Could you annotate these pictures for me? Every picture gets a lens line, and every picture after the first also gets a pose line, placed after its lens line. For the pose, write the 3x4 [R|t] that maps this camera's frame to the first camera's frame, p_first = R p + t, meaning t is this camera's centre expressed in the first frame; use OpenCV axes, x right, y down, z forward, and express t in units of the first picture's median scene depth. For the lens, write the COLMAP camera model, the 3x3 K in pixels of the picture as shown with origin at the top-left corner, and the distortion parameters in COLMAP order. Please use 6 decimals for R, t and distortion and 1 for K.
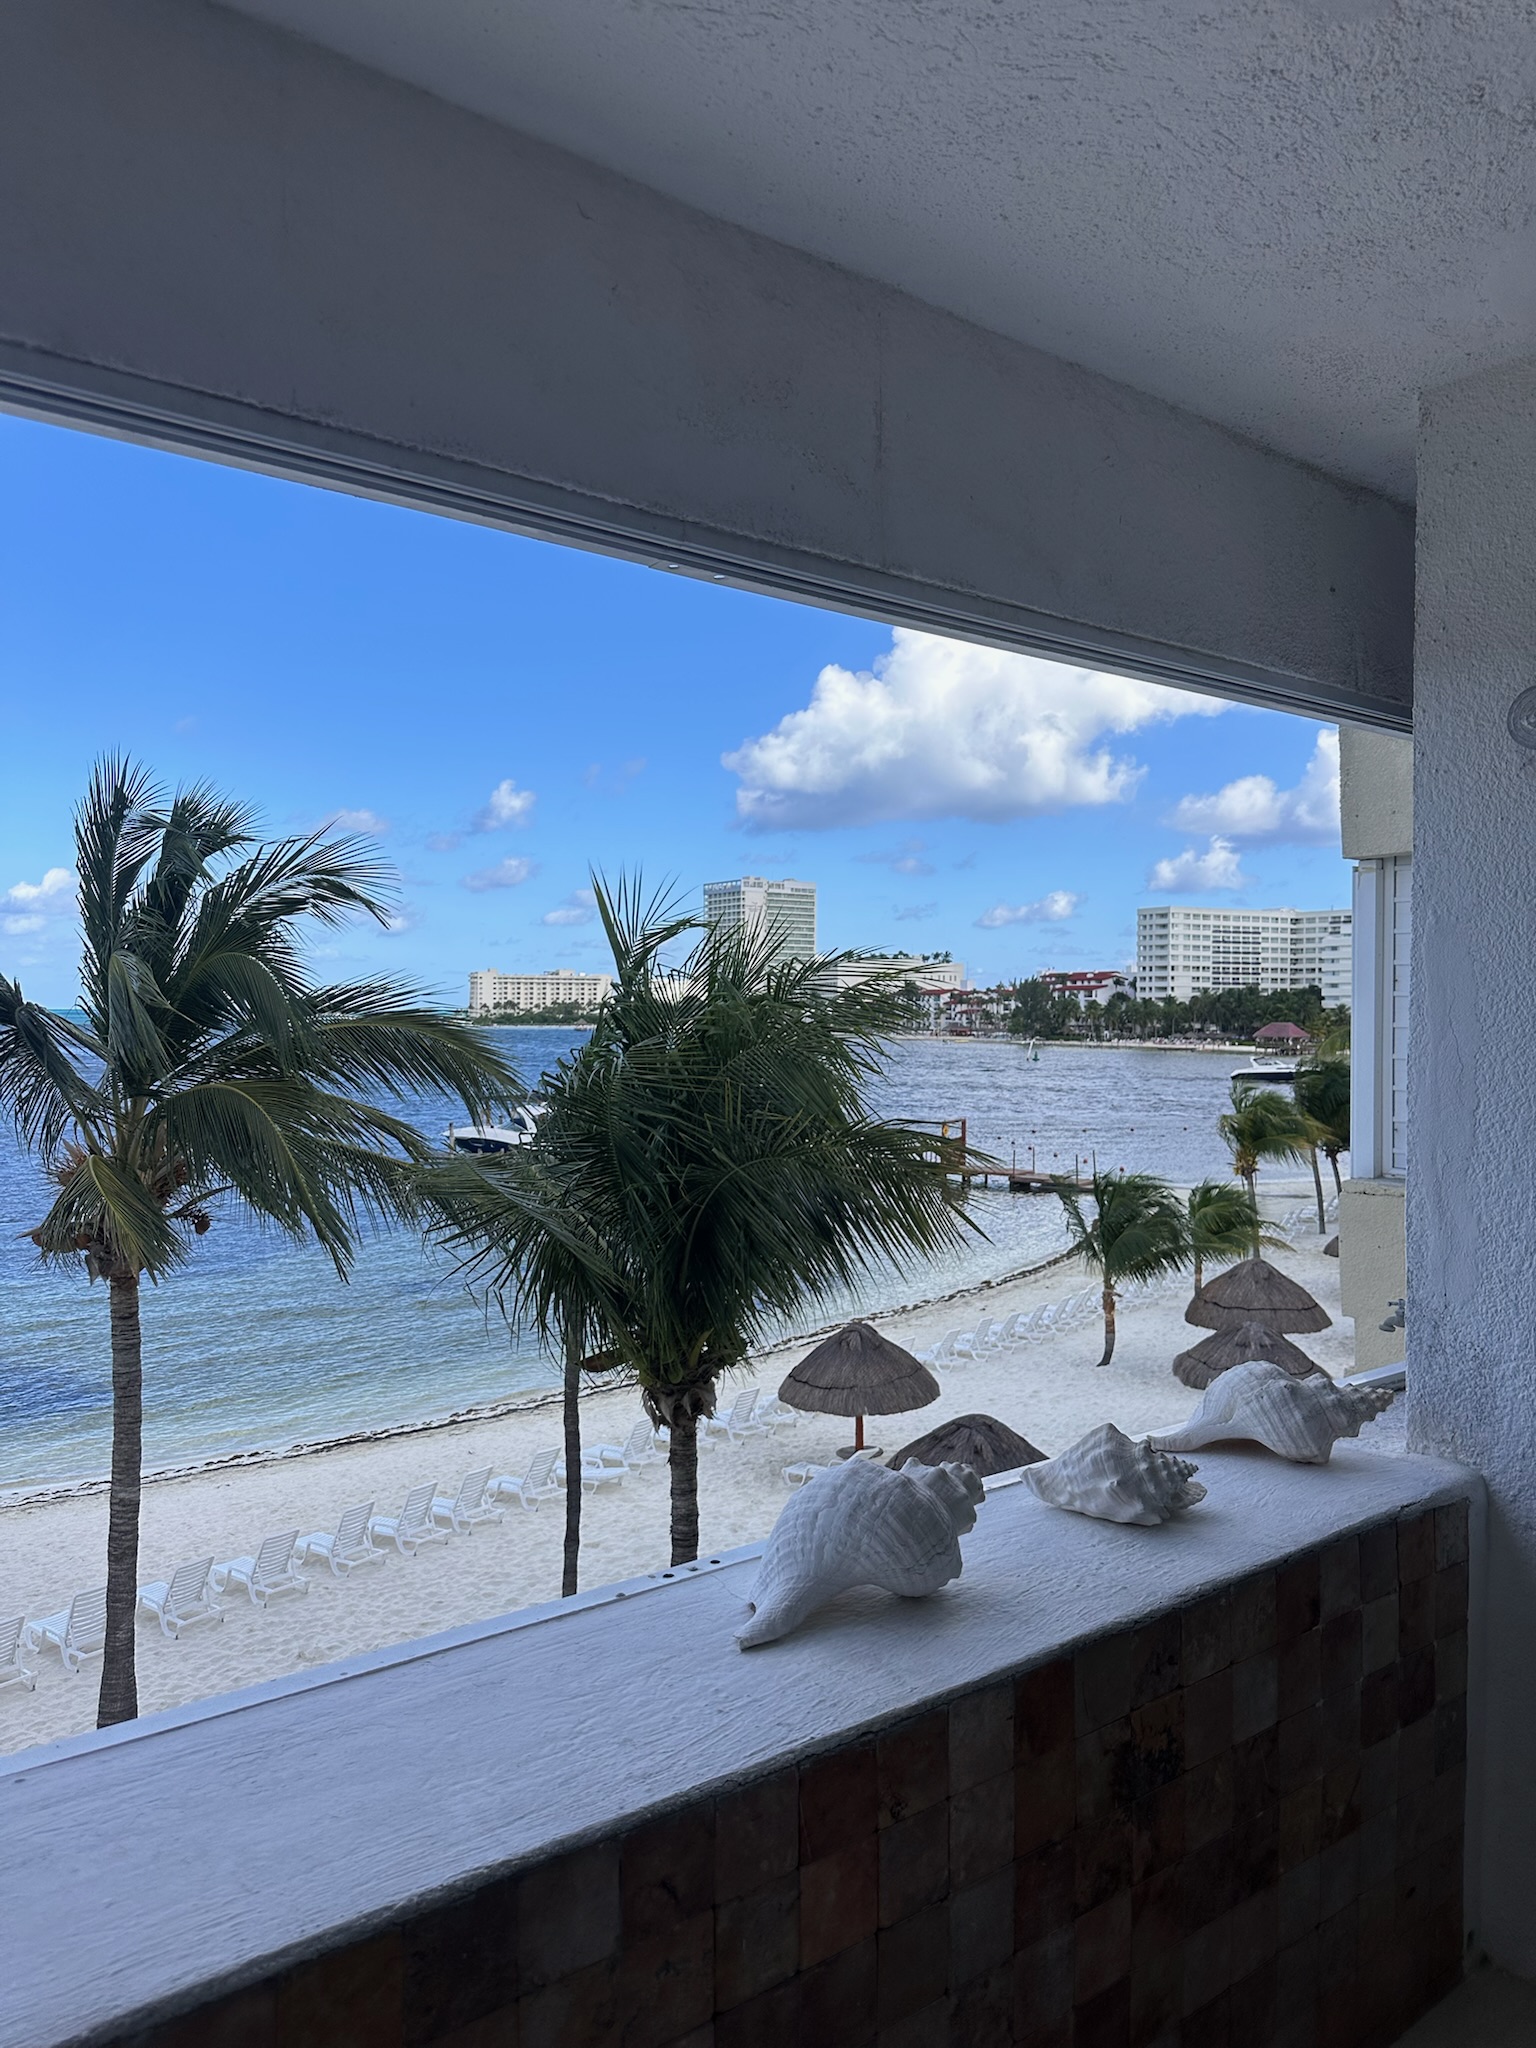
lens RADIAL K [[1437.8, 0, 769.8], [0, 1437.8, 1018.9], [0, 0, 1]] dist [0.004185, 0.000751]
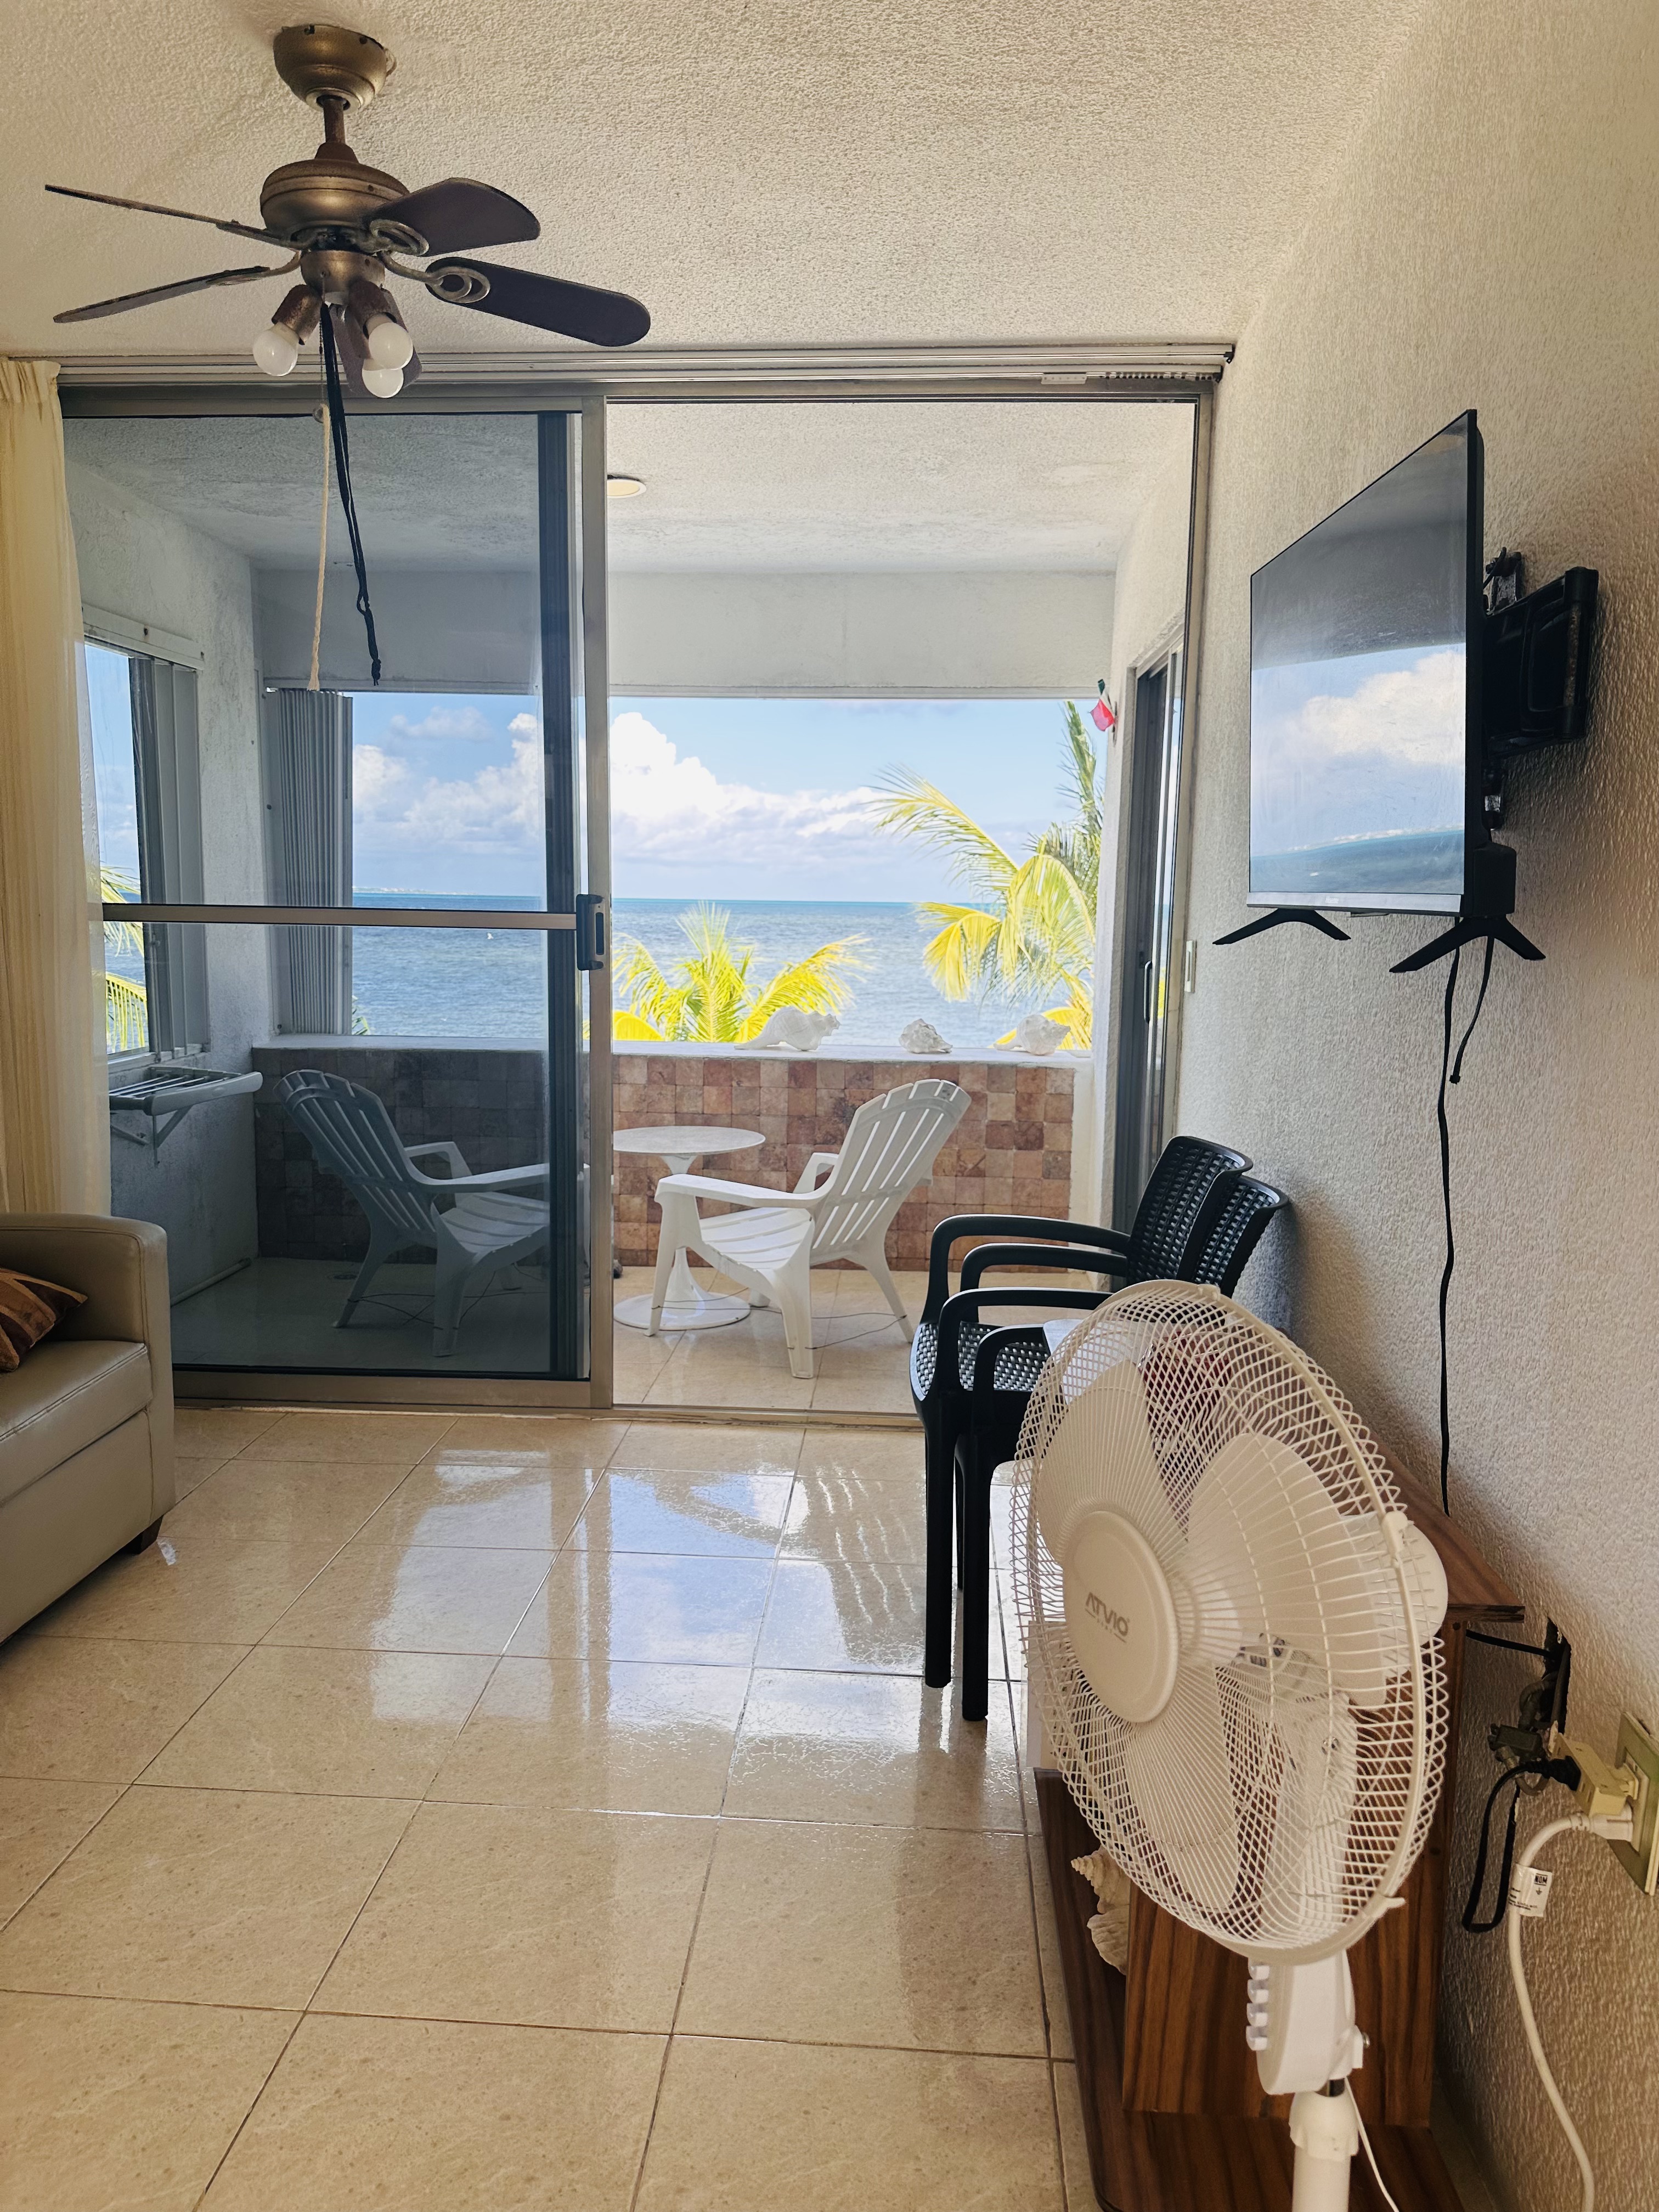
lens RADIAL K [[1552.9, 0, 828.0], [0, 1552.9, 1107.3], [0, 0, 1]] dist [0.004185, 0.000751]
pose [[0.746845, 0.105061, -0.656647, 2.495575], [-0.011330, 0.989308, 0.145400, 0.051986], [0.664902, -0.101151, 0.740050, -1.509806]]
